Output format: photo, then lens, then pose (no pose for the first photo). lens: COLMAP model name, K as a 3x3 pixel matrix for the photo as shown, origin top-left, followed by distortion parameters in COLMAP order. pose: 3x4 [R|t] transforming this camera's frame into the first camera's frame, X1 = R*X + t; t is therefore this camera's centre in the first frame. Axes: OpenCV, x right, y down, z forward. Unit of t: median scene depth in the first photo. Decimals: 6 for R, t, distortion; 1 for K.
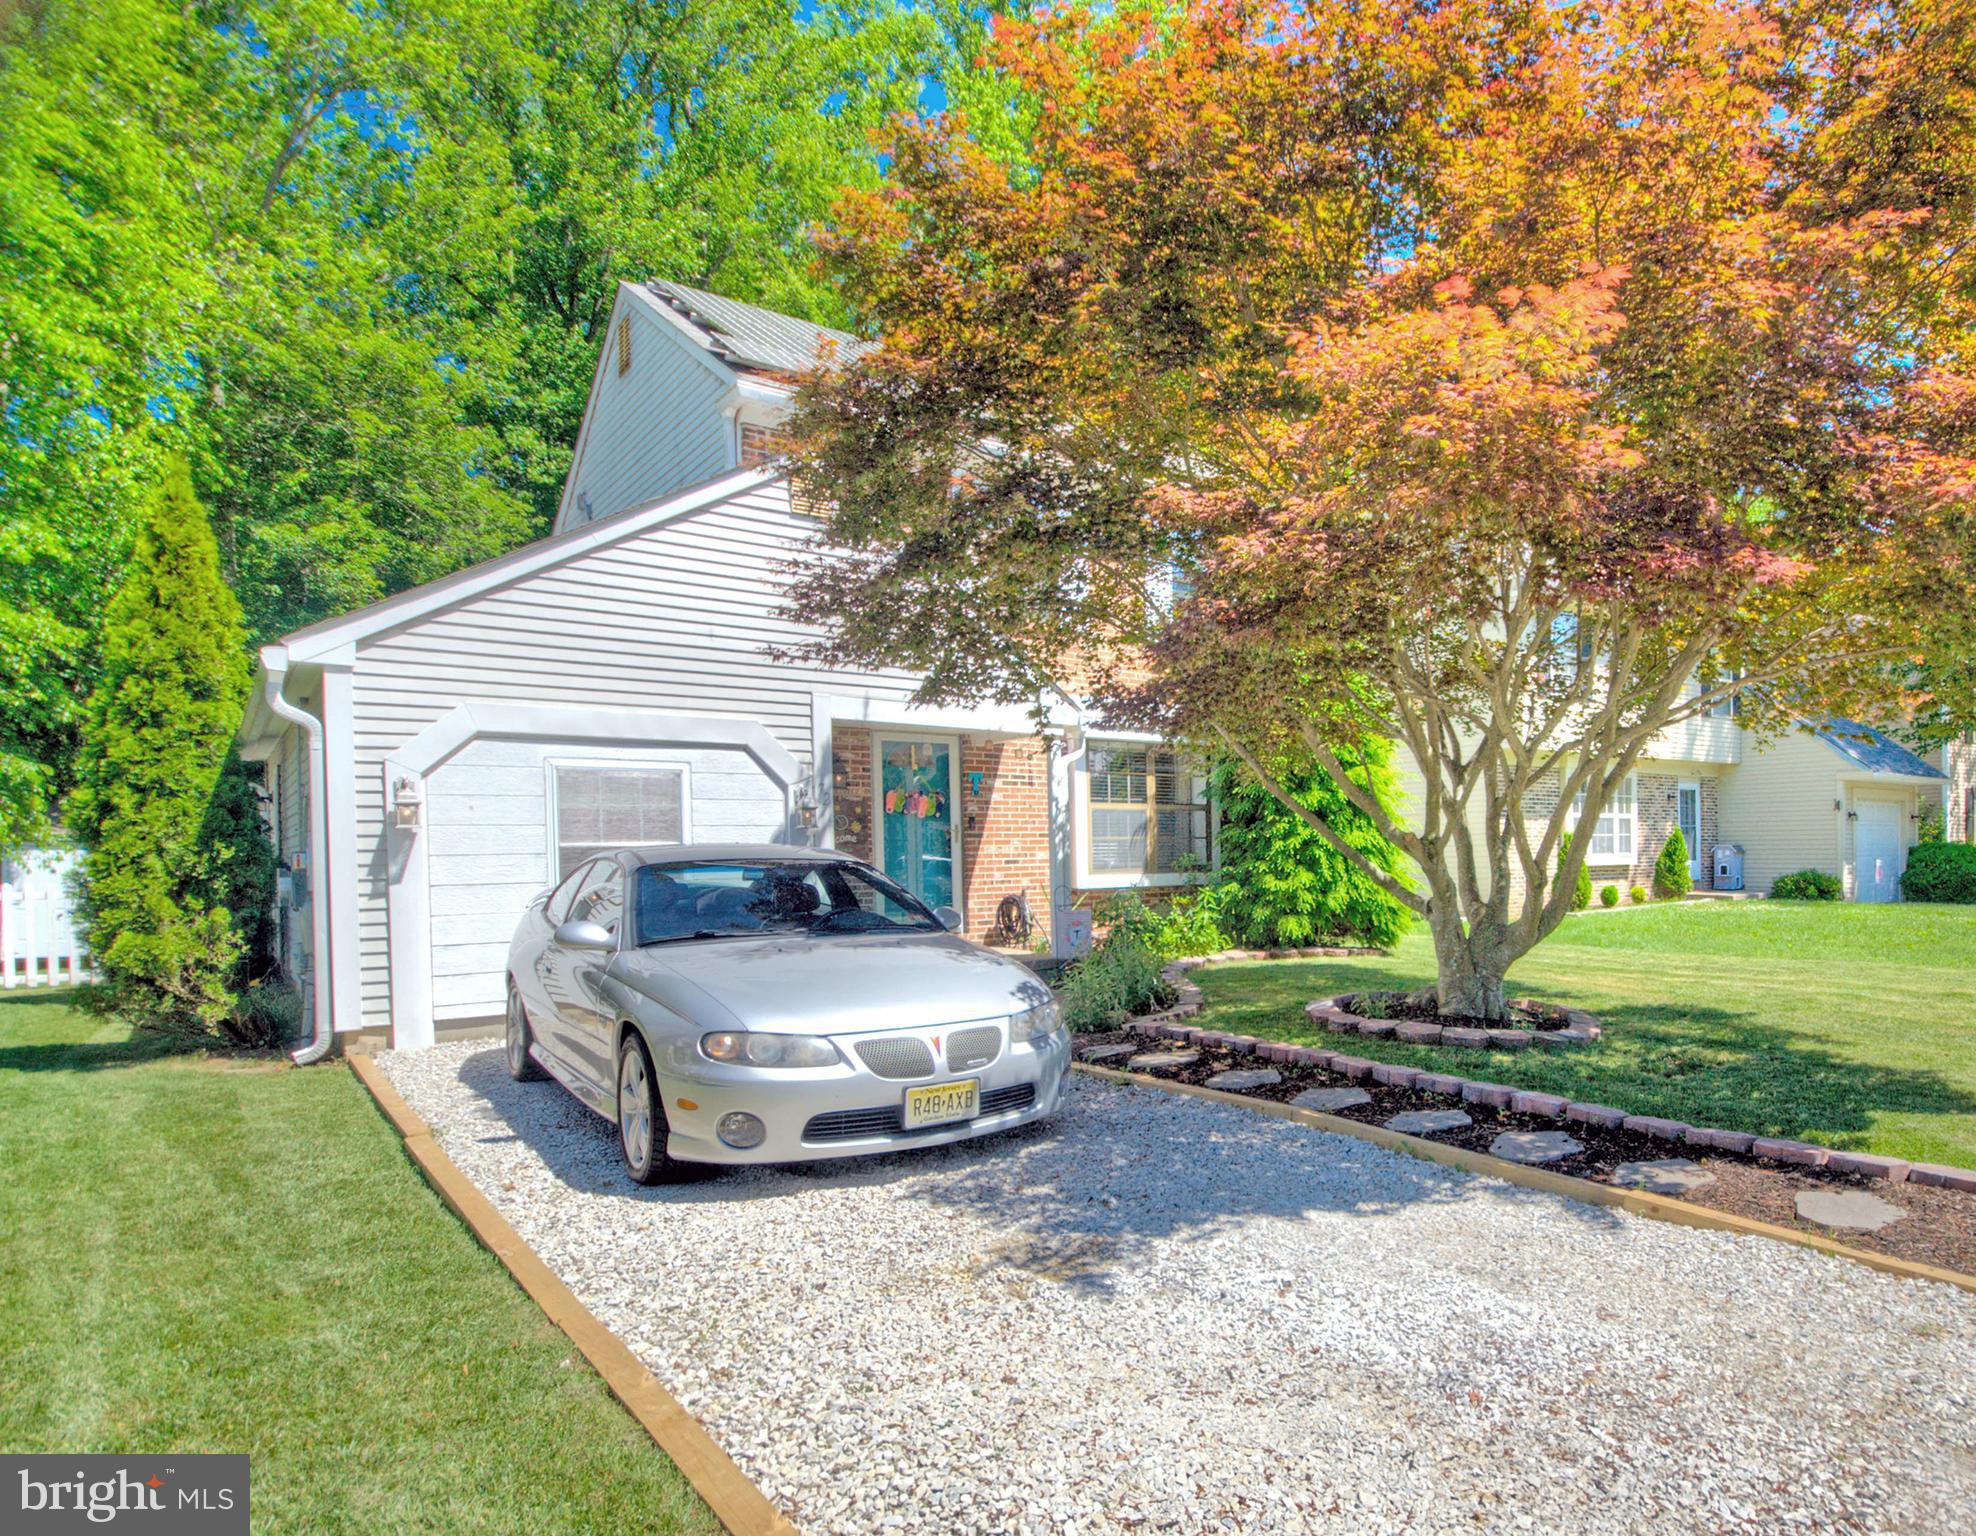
lens RADIAL K [[1083.4, 0, 1187.8], [0, 1083.4, 851.5], [0, 0, 1]] dist [-0.003906, 0.003915]
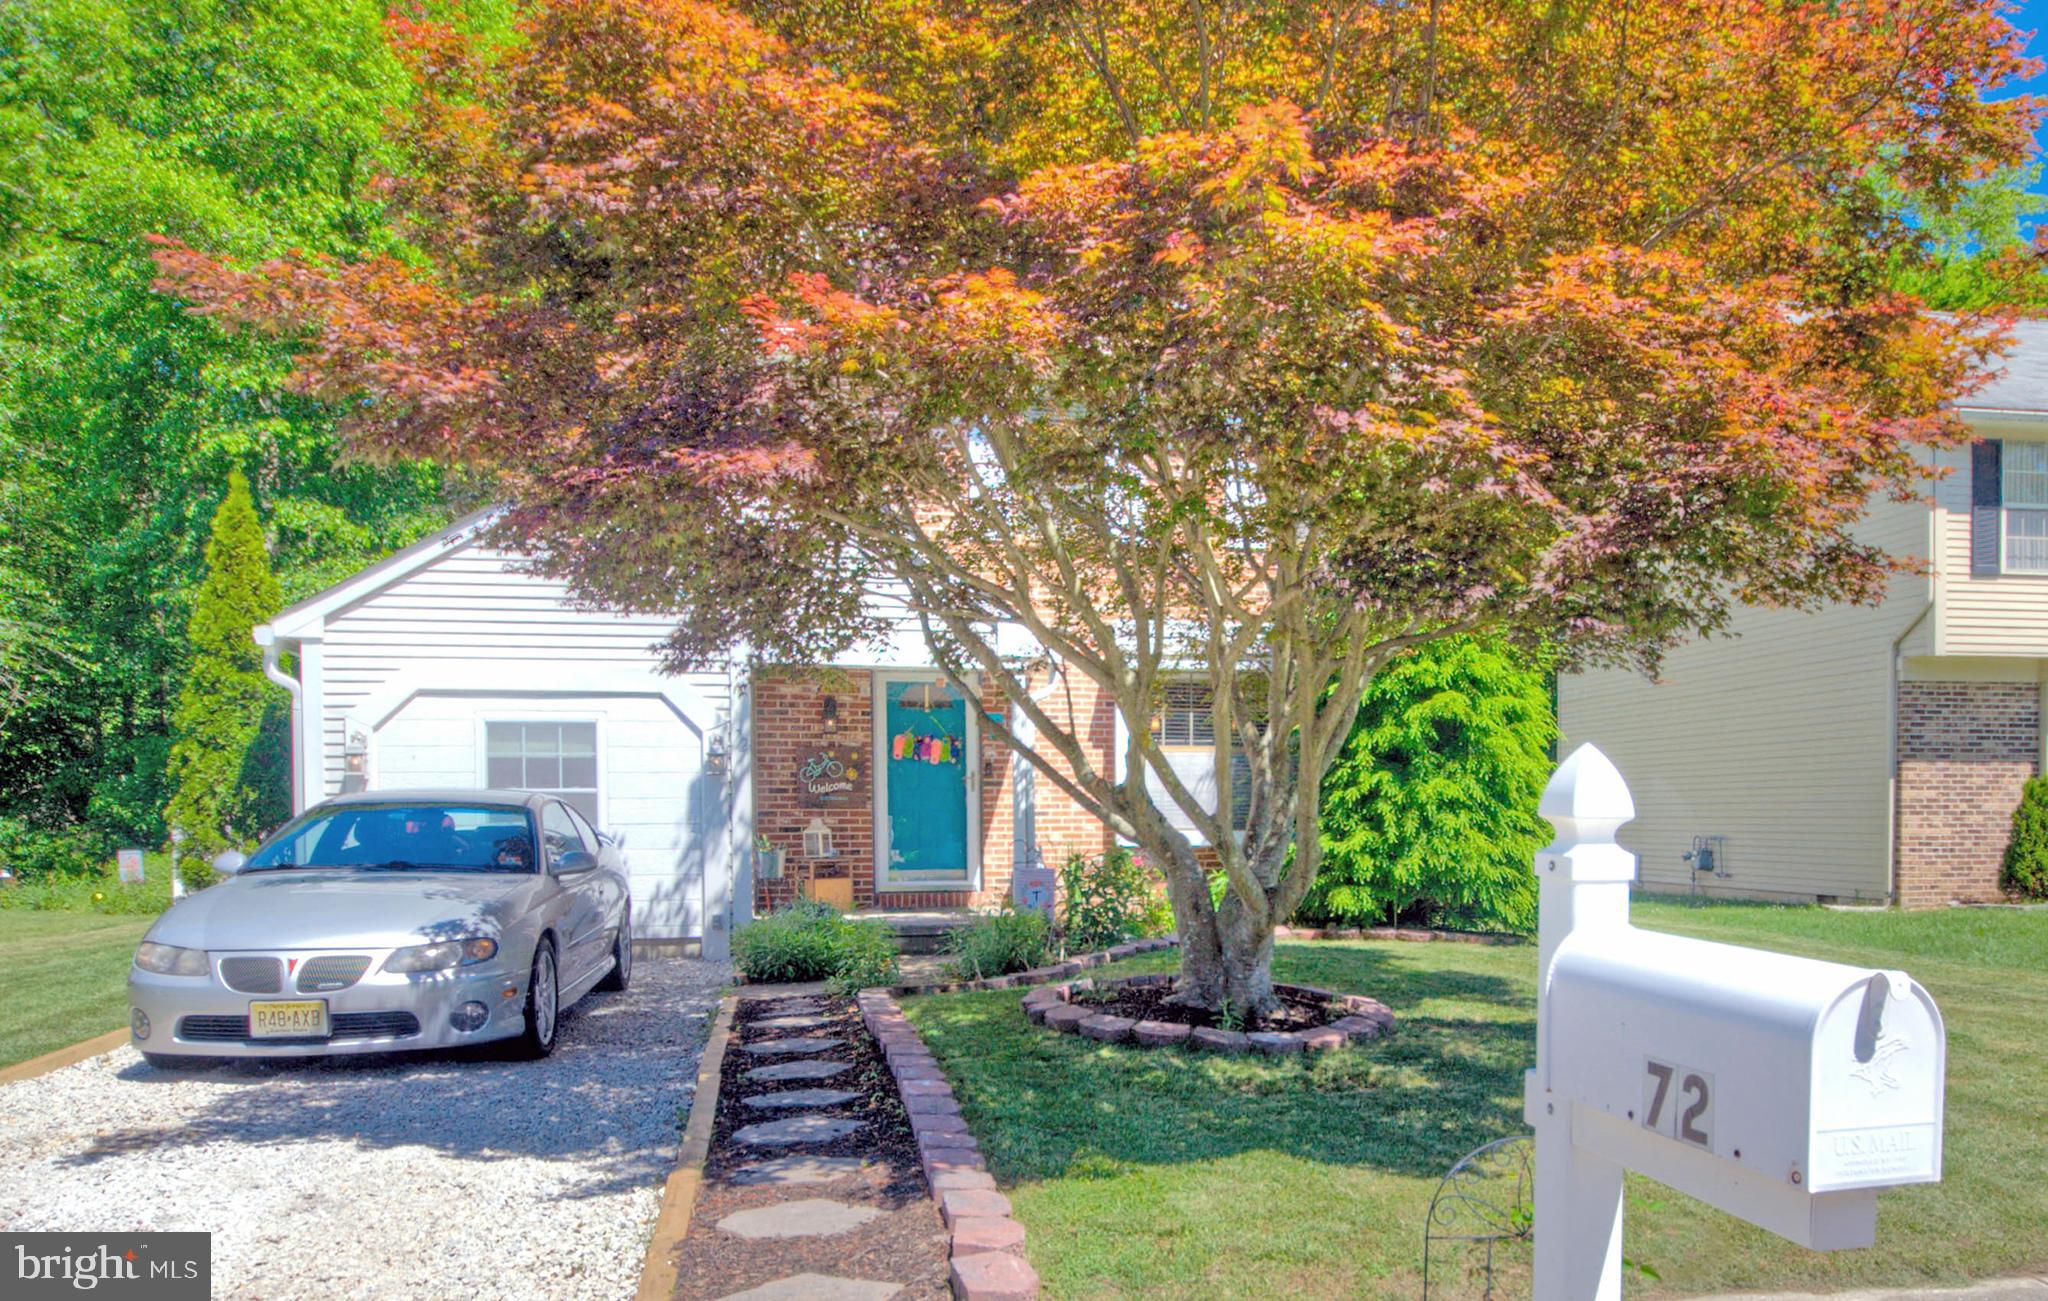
lens RADIAL K [[1350.6, 0, 1117.2], [0, 1350.6, 820.8], [0, 0, 1]] dist [-0.002041, -0.004697]
pose [[0.888138, 0.014143, -0.459358, 0.535797], [-0.009173, 0.999873, 0.013048, 0.000972], [0.459484, -0.007374, 0.888155, 0.072029]]
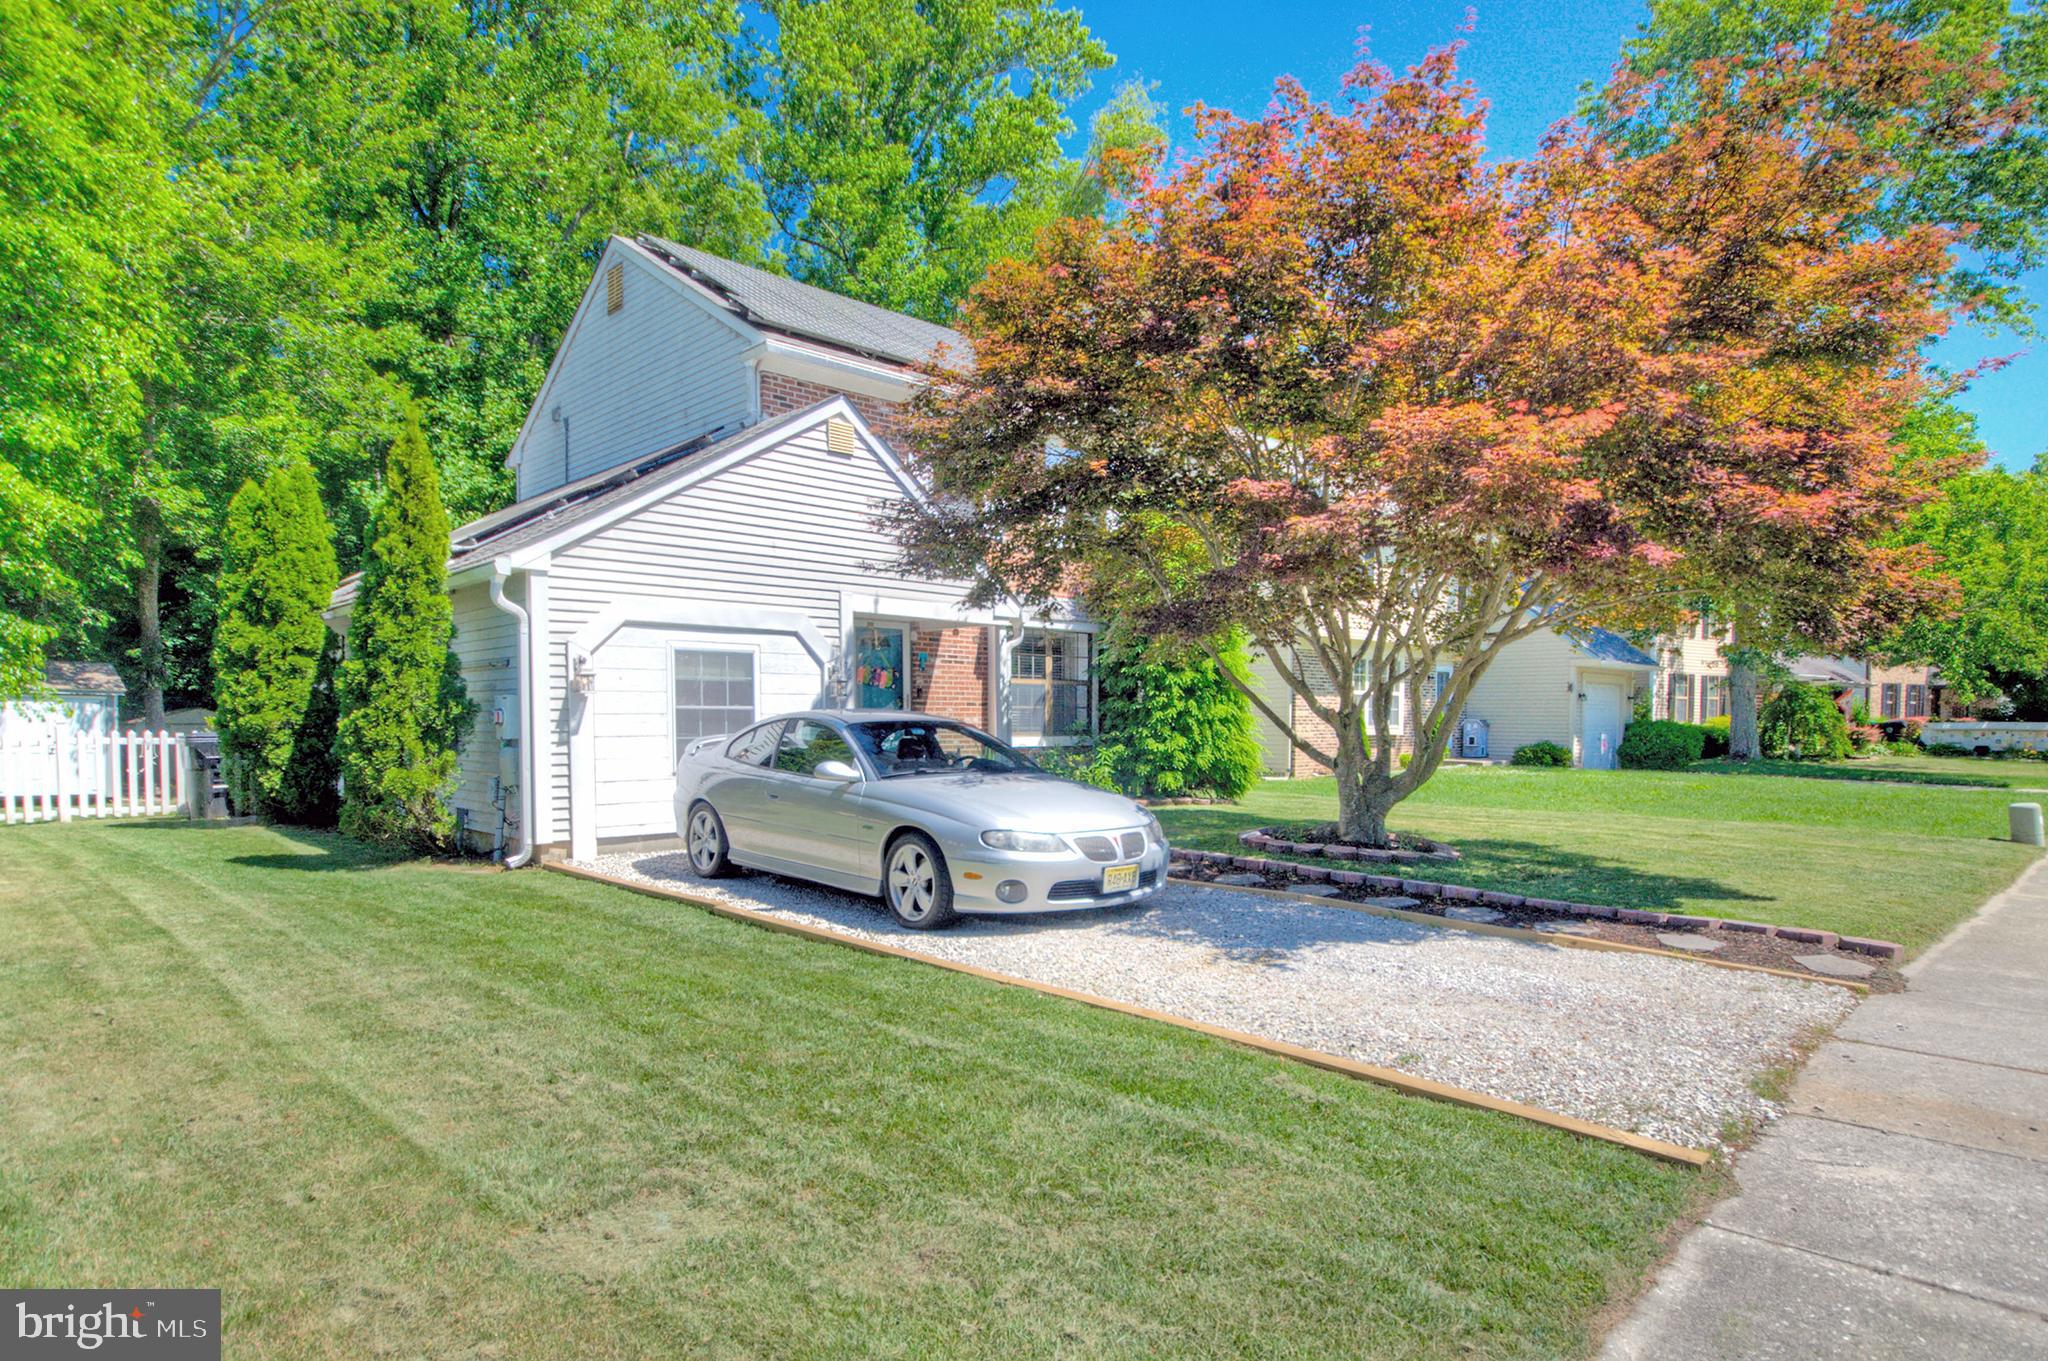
lens RADIAL K [[1005.5, 0, 980.8], [0, 1005.5, 738.4], [0, 0, 1]] dist [0.003593, 0.000168]
pose [[0.999158, 0.014605, 0.038344, -0.225154], [-0.015402, 0.999670, 0.020571, 0.000903], [-0.038031, -0.021144, 0.999053, -0.206975]]
